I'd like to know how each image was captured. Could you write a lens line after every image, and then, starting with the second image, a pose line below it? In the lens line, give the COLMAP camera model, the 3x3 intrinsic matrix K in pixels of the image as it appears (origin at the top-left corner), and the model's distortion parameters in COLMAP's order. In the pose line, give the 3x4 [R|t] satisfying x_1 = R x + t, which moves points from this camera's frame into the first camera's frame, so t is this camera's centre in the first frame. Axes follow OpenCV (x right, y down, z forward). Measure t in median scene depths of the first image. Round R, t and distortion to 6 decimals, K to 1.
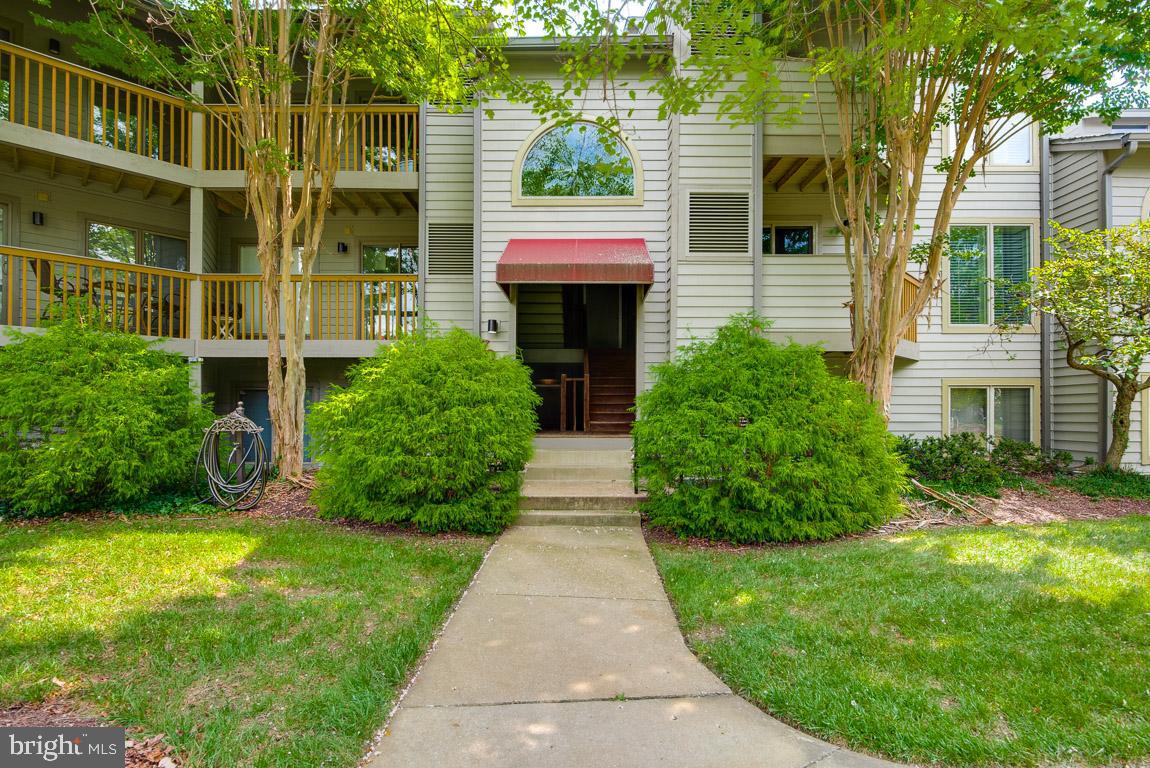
lens RADIAL K [[532.0, 0, 575.6], [0, 532.0, 416.6], [0, 0, 1]] dist [0.002323, -0.000422]
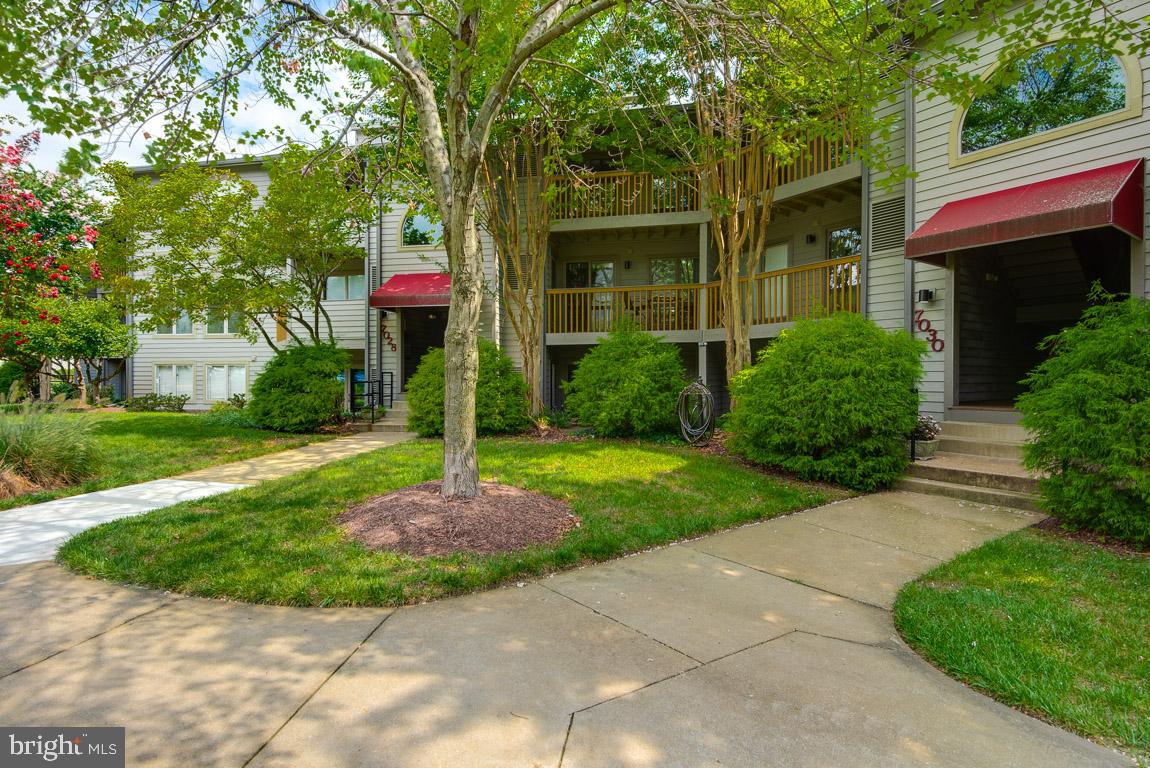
lens RADIAL K [[556.6, 0, 592.8], [0, 556.6, 385.6], [0, 0, 1]] dist [0.002330, -0.013762]
pose [[0.590484, 0.011713, -0.806964, 0.400125], [-0.008285, 0.999930, 0.008451, -0.007274], [0.807007, 0.001695, 0.590540, -0.145676]]
